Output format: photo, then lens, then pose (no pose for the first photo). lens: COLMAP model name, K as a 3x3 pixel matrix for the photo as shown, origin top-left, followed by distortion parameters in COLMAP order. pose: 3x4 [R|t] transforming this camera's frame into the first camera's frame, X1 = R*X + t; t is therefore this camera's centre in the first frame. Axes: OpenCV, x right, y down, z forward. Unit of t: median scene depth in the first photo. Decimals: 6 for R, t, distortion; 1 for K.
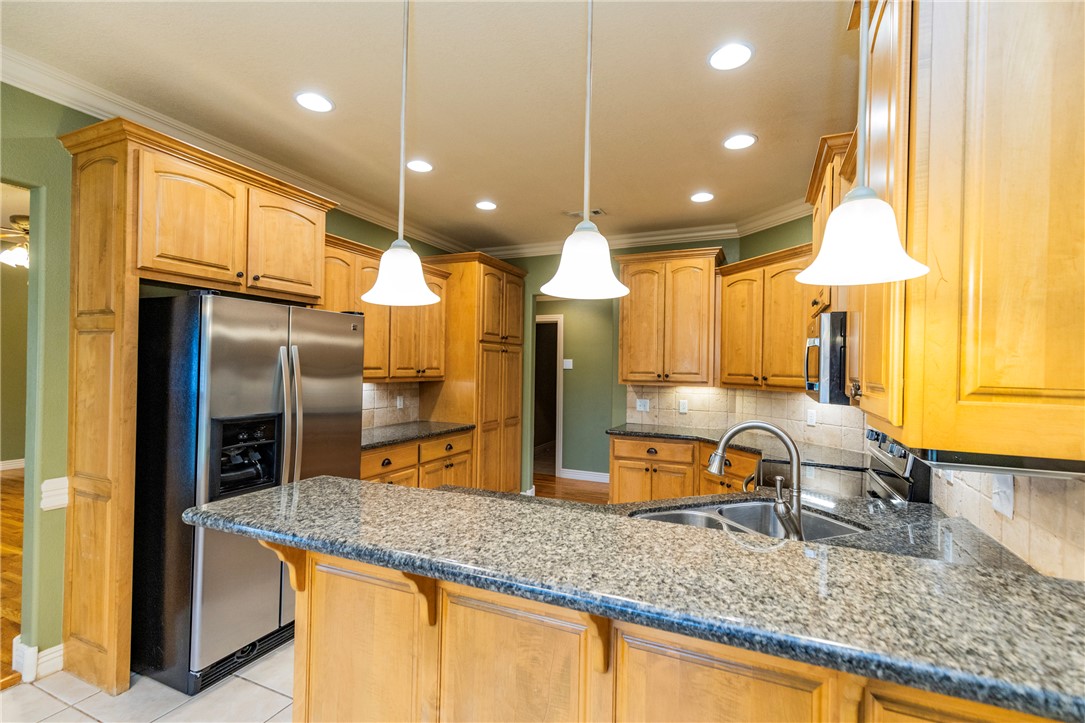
lens RADIAL K [[494.6, 0, 549.5], [0, 494.6, 366.5], [0, 0, 1]] dist [0.007087, -0.003083]
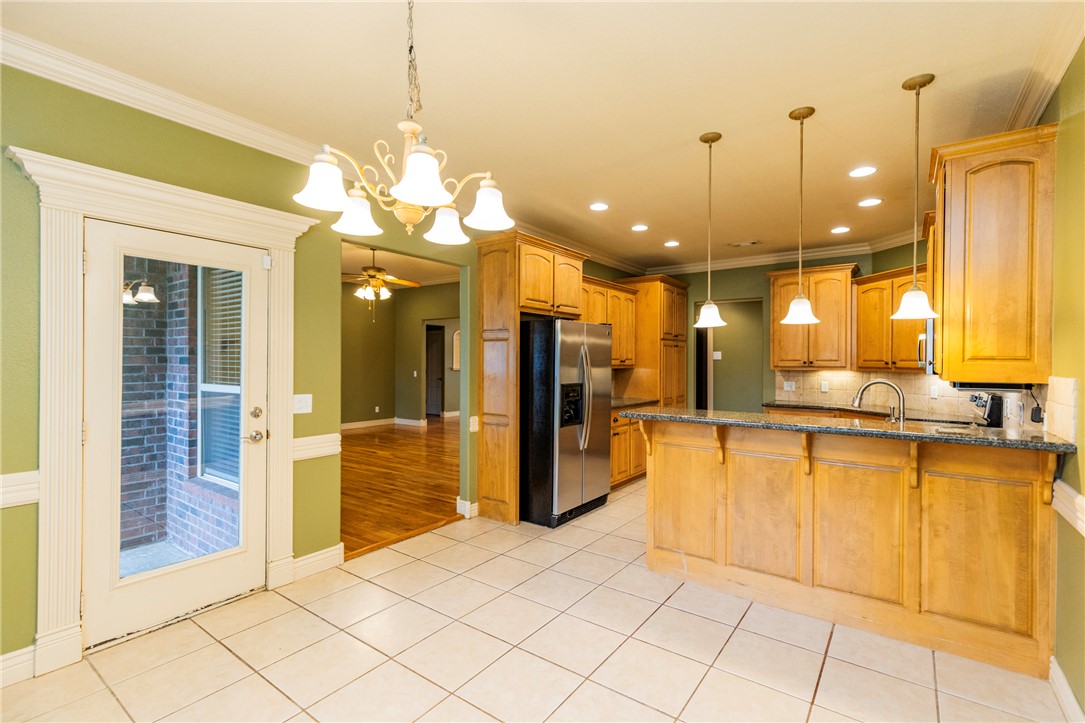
lens RADIAL K [[494.6, 0, 547.1], [0, 494.6, 362.6], [0, 0, 1]] dist [0.007087, -0.003083]
pose [[0.975699, -0.011155, -0.218831, -0.184907], [0.011586, 0.999933, 0.000685, 0.011748], [0.218808, -0.003204, 0.975763, -0.509068]]
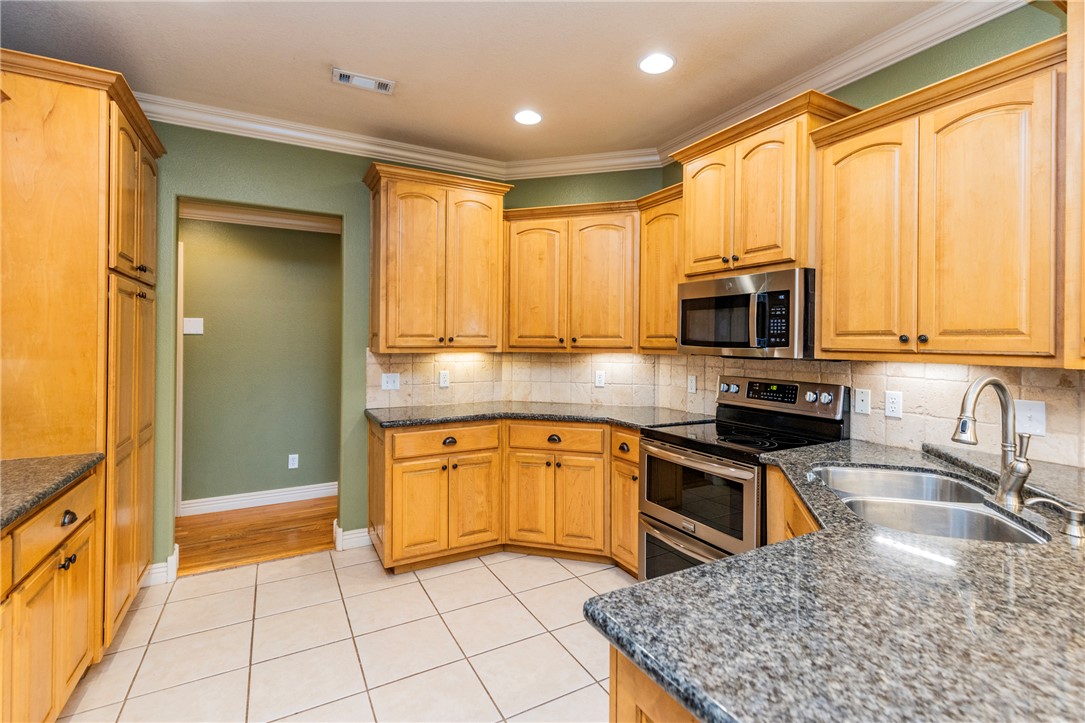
lens RADIAL K [[494.6, 0, 548.4], [0, 494.6, 340.3], [0, 0, 1]] dist [0.007087, -0.003083]
pose [[0.600489, -0.012421, 0.799537, -0.326777], [0.005443, 0.999920, 0.011446, 0.014142], [-0.799615, -0.002521, 0.600508, 0.486900]]
